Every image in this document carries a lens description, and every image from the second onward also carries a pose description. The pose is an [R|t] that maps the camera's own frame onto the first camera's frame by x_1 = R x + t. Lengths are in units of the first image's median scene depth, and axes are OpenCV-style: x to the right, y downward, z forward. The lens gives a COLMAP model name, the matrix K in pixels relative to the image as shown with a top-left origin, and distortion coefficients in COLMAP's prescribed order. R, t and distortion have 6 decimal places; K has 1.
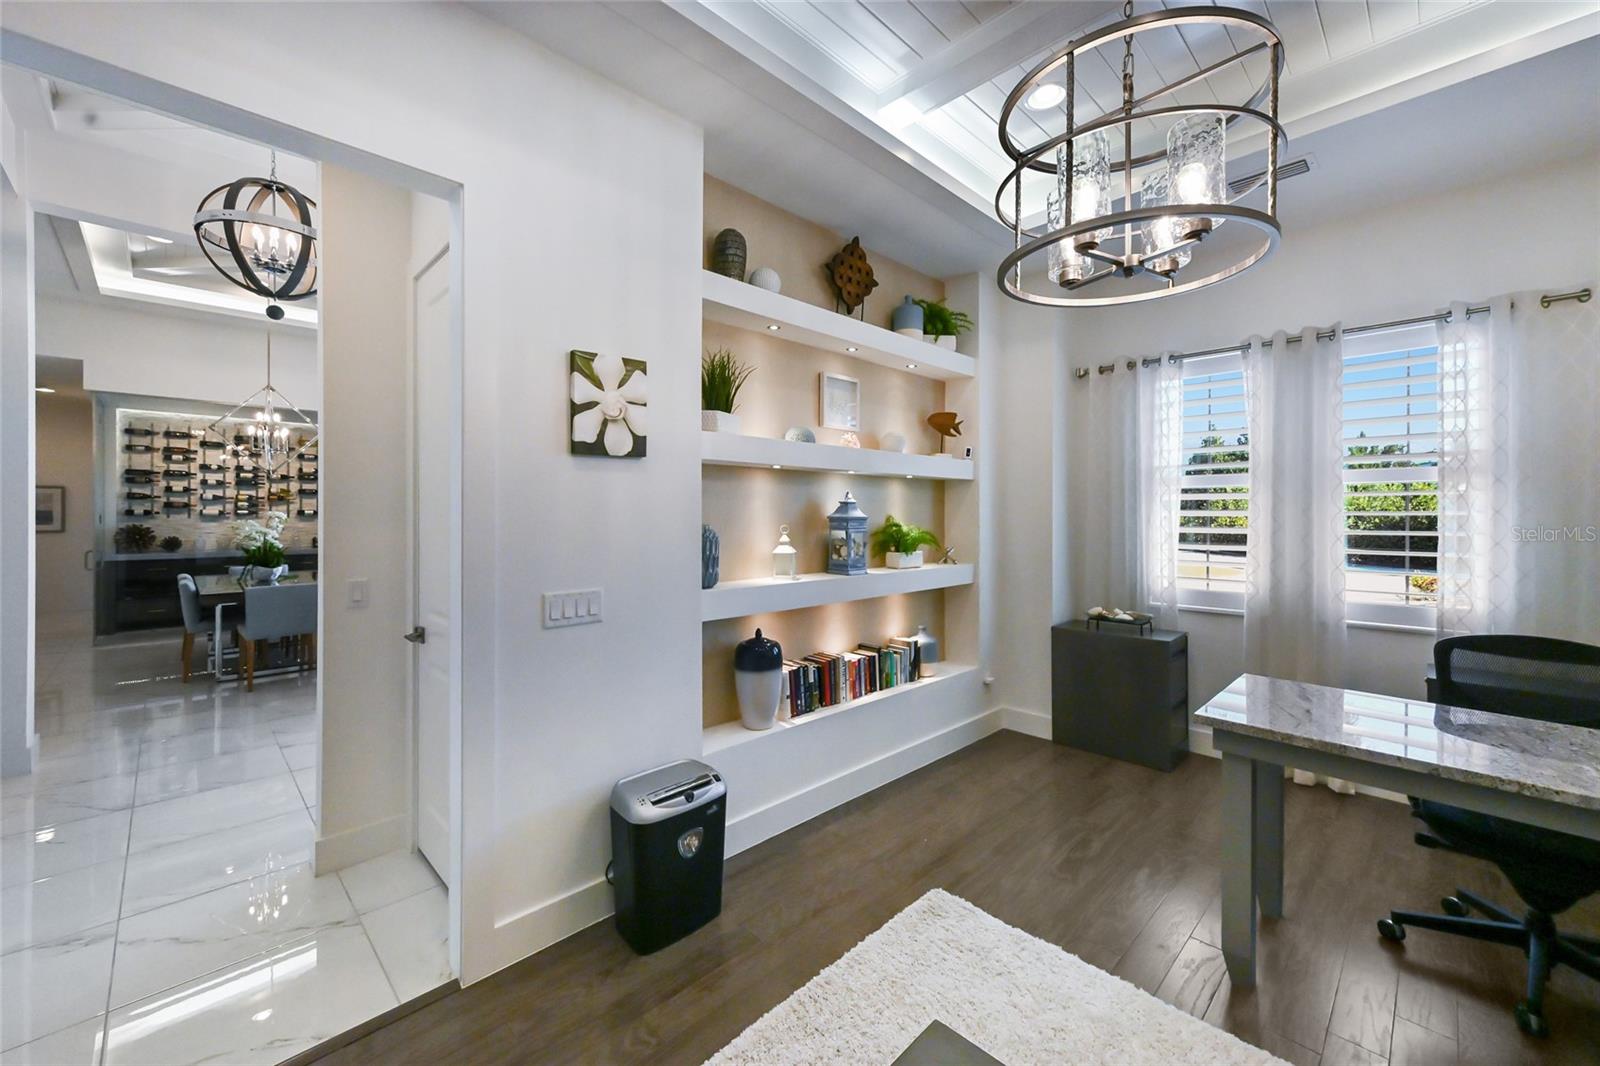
lens RADIAL K [[633.7, 0, 797.9], [0, 633.7, 517.2], [0, 0, 1]] dist [0.006080, 0.000589]
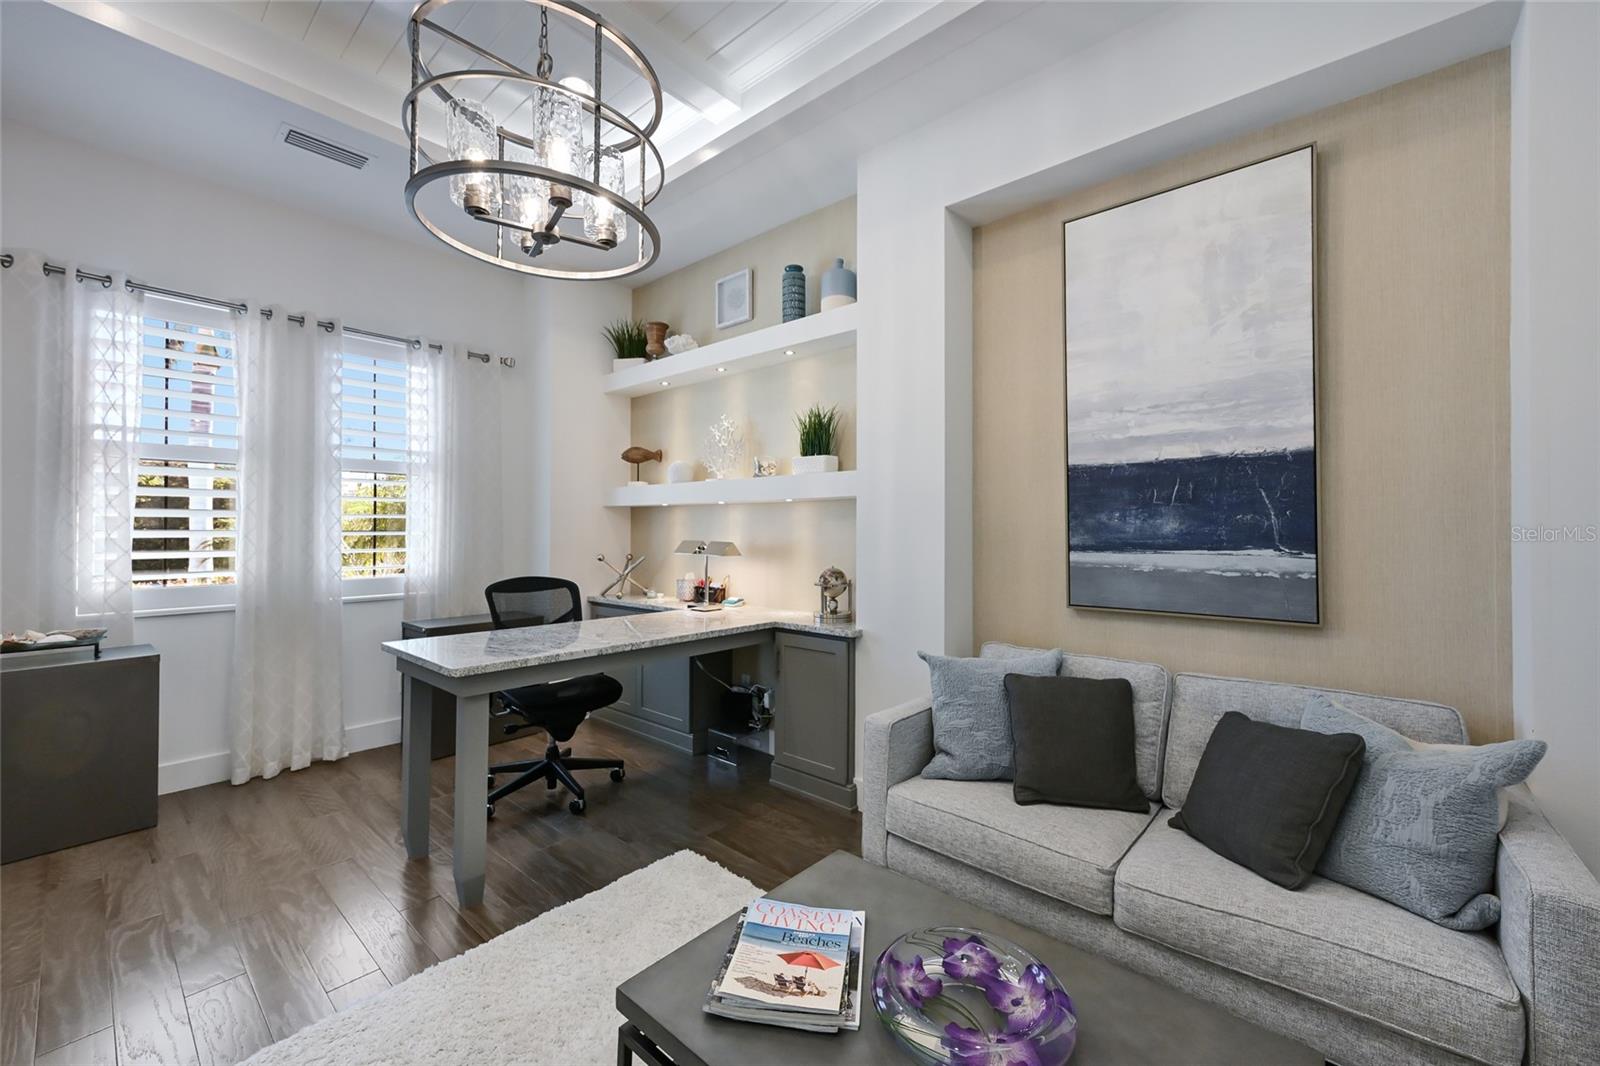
lens RADIAL K [[633.7, 0, 799.1], [0, 633.7, 523.3], [0, 0, 1]] dist [0.006080, 0.000589]
pose [[-0.068120, 0.007961, 0.997645, -0.238520], [-0.002515, 0.999964, -0.008151, 0.040492], [-0.997674, -0.003064, -0.068098, 0.277156]]
